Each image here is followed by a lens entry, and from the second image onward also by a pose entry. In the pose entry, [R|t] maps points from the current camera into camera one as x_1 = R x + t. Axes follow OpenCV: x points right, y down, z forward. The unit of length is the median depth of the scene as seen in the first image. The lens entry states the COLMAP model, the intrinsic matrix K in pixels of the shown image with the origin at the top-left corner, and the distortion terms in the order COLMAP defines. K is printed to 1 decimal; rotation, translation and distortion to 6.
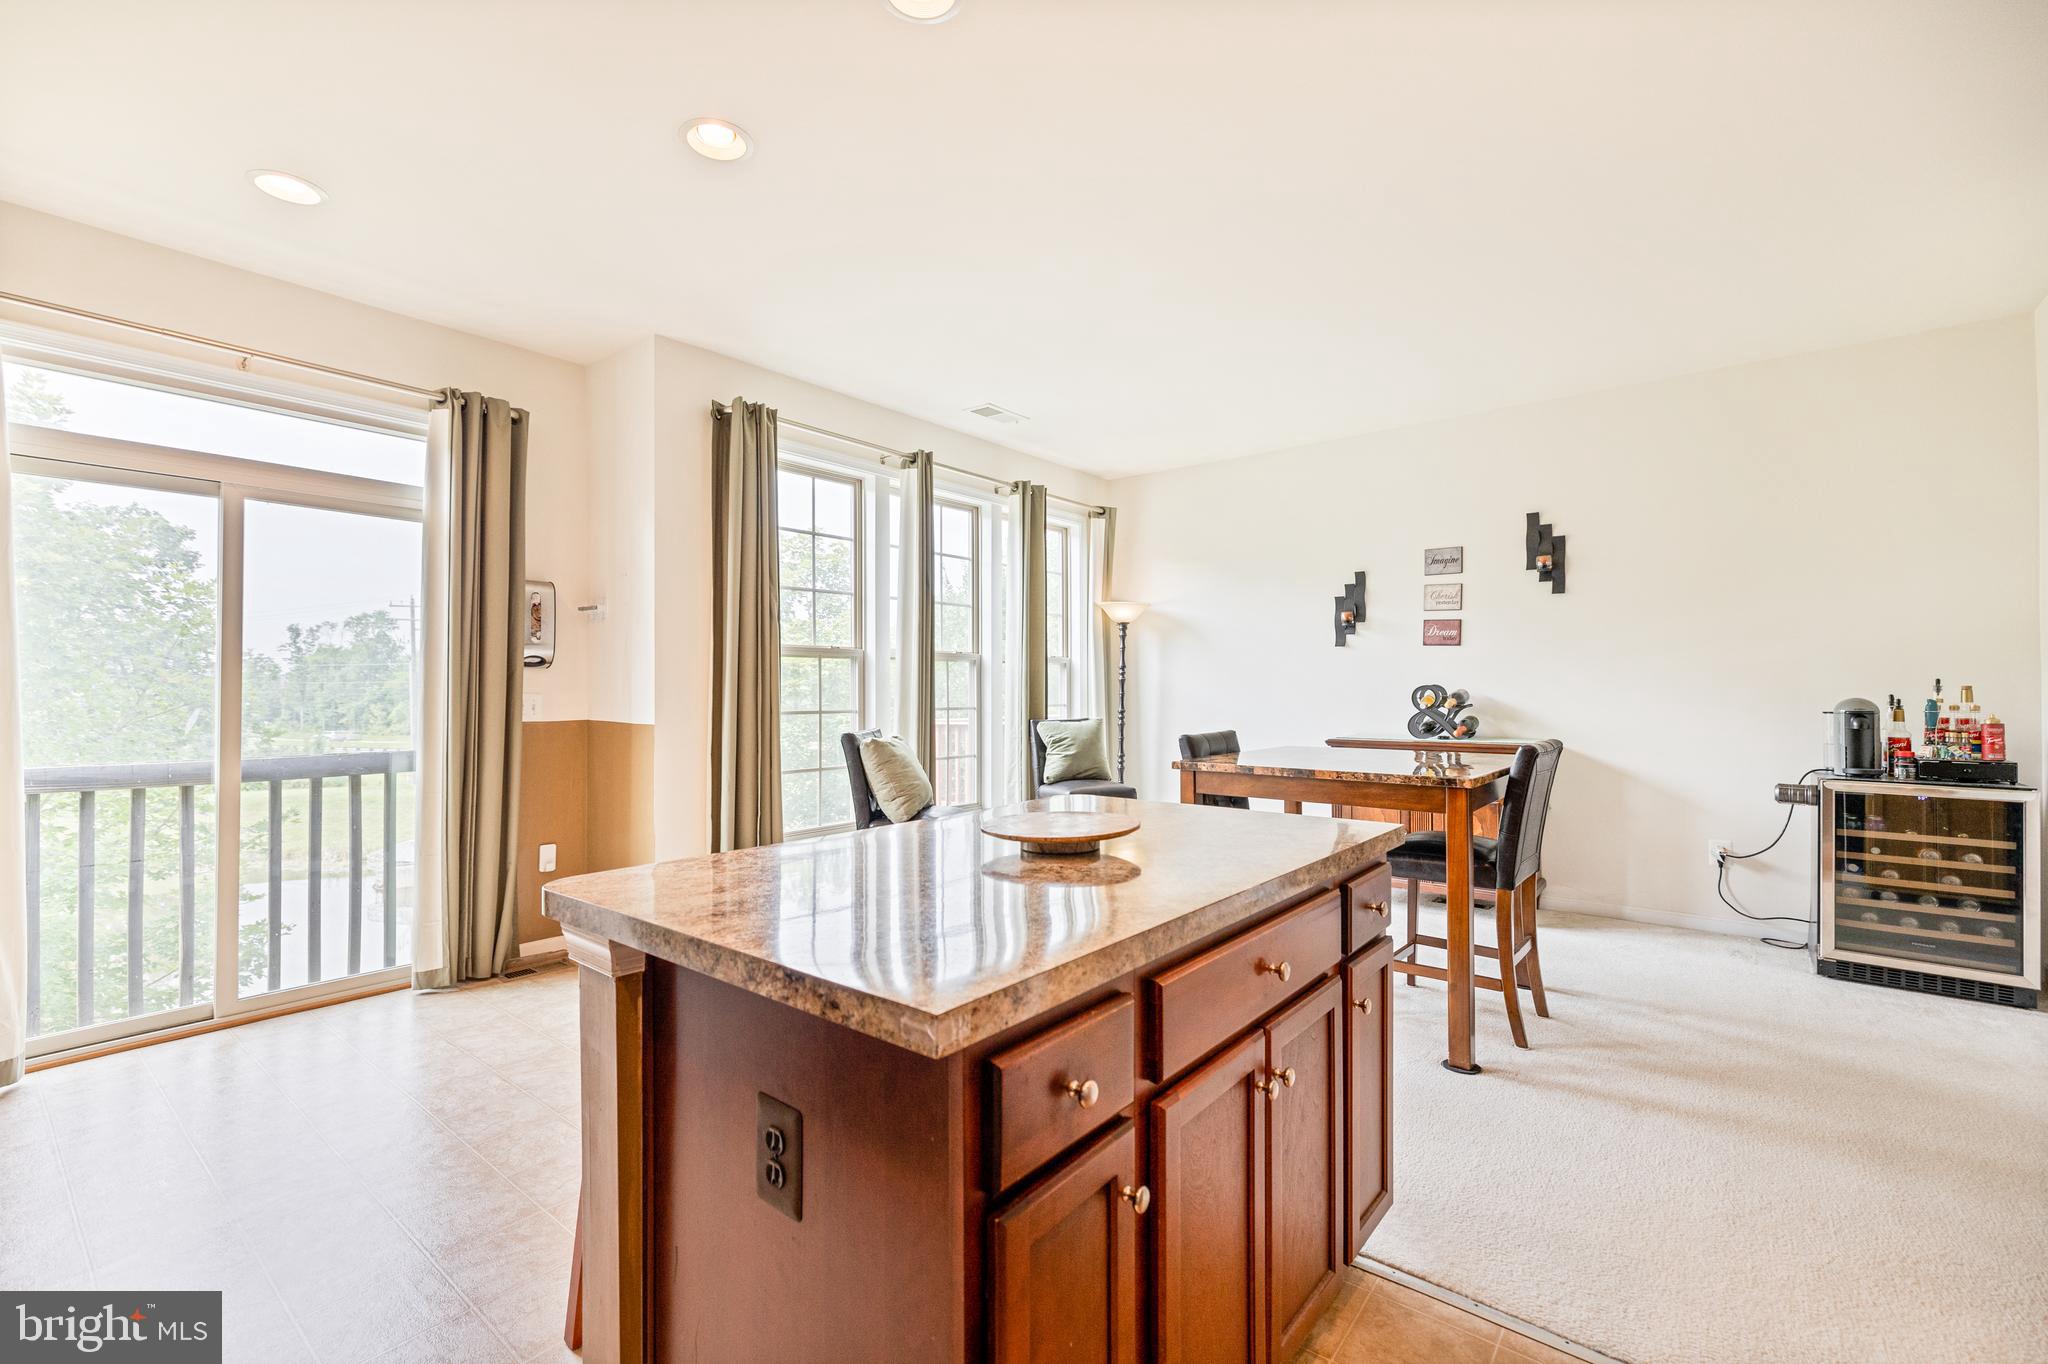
lens RADIAL K [[860.8, 0, 1026.1], [0, 860.8, 691.5], [0, 0, 1]] dist [-0.000424, 0.000541]
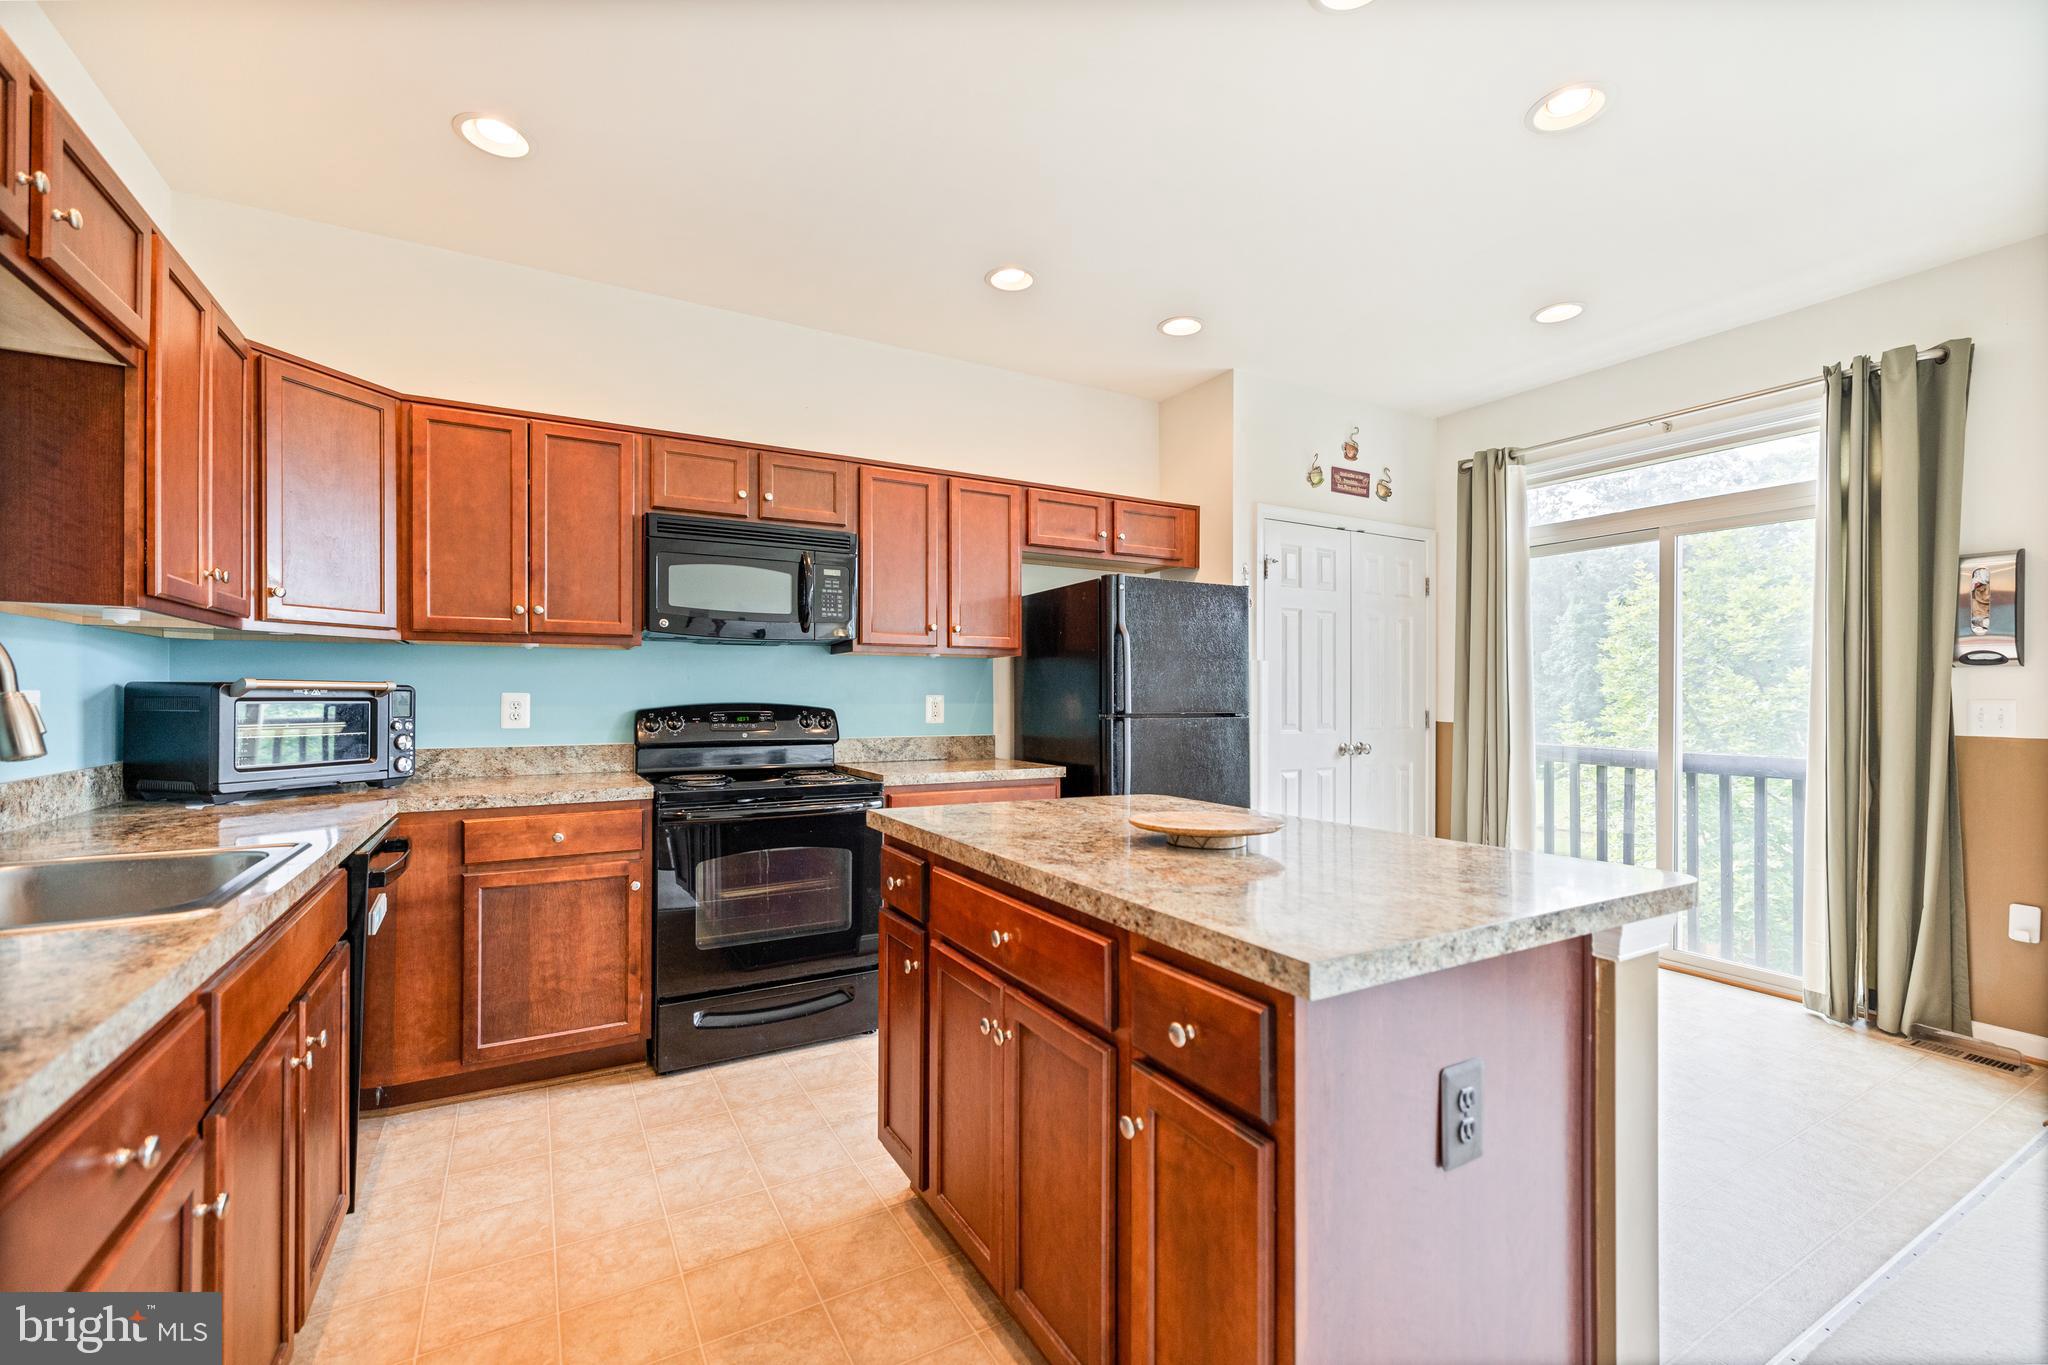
lens RADIAL K [[860.8, 0, 1027.2], [0, 860.8, 695.0], [0, 0, 1]] dist [-0.000424, 0.000541]
pose [[-0.353194, -0.000364, -0.935550, 0.371840], [-0.007041, 0.999973, 0.002269, 0.001510], [0.935524, 0.007388, -0.353187, 0.395881]]
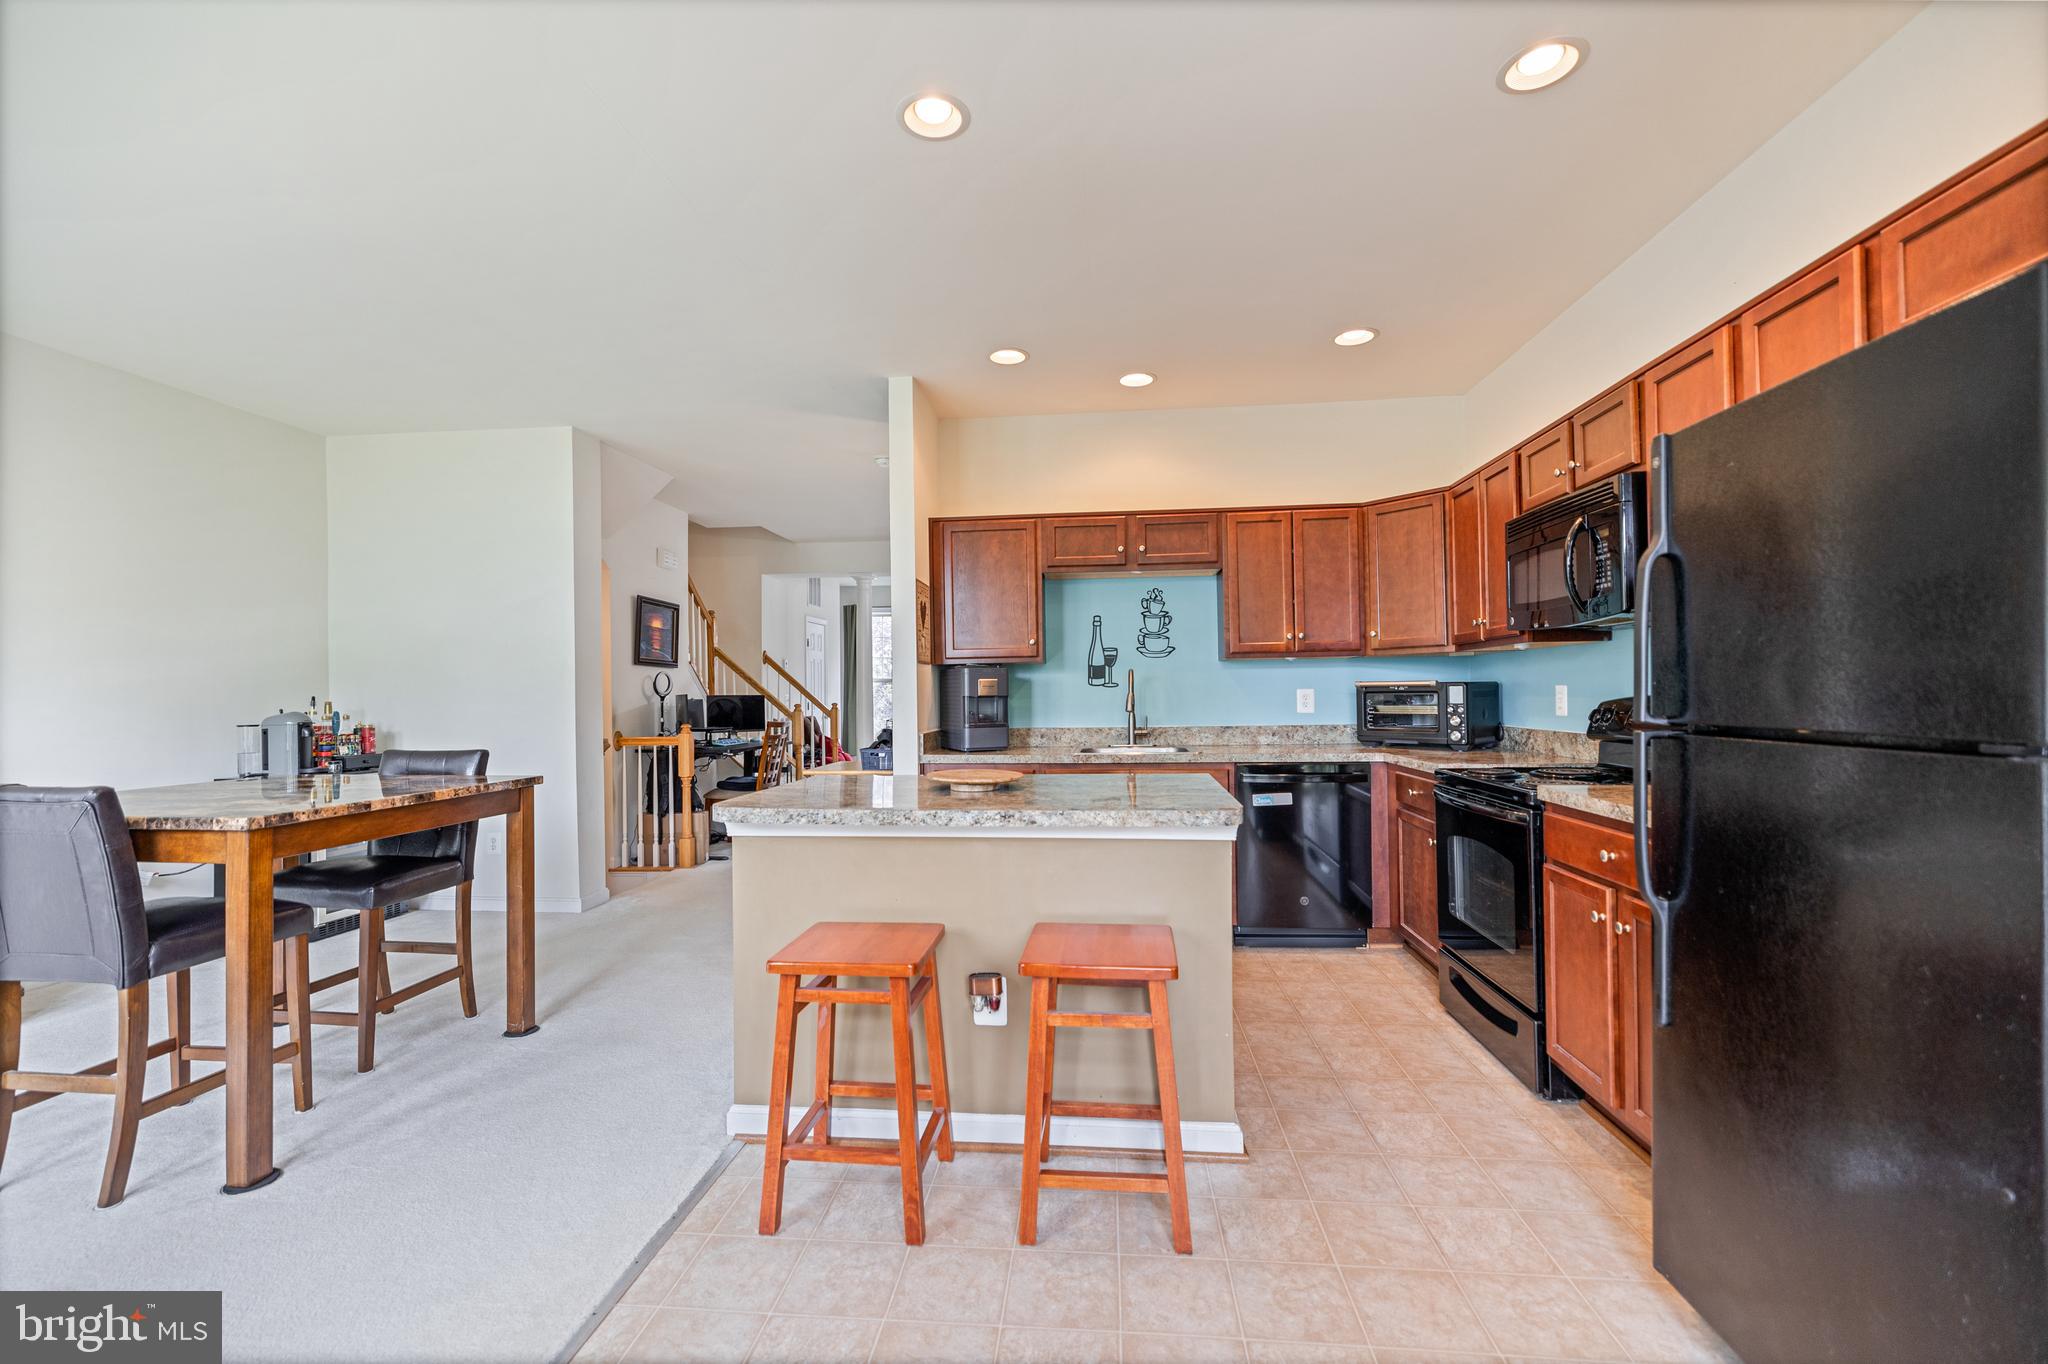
lens RADIAL K [[860.8, 0, 1021.3], [0, 860.8, 677.8], [0, 0, 1]] dist [-0.000424, 0.000541]
pose [[-0.555106, 0.022892, 0.831465, -0.491047], [0.018810, 0.999711, -0.014966, -0.000497], [-0.831567, 0.007333, -0.555376, 0.630205]]
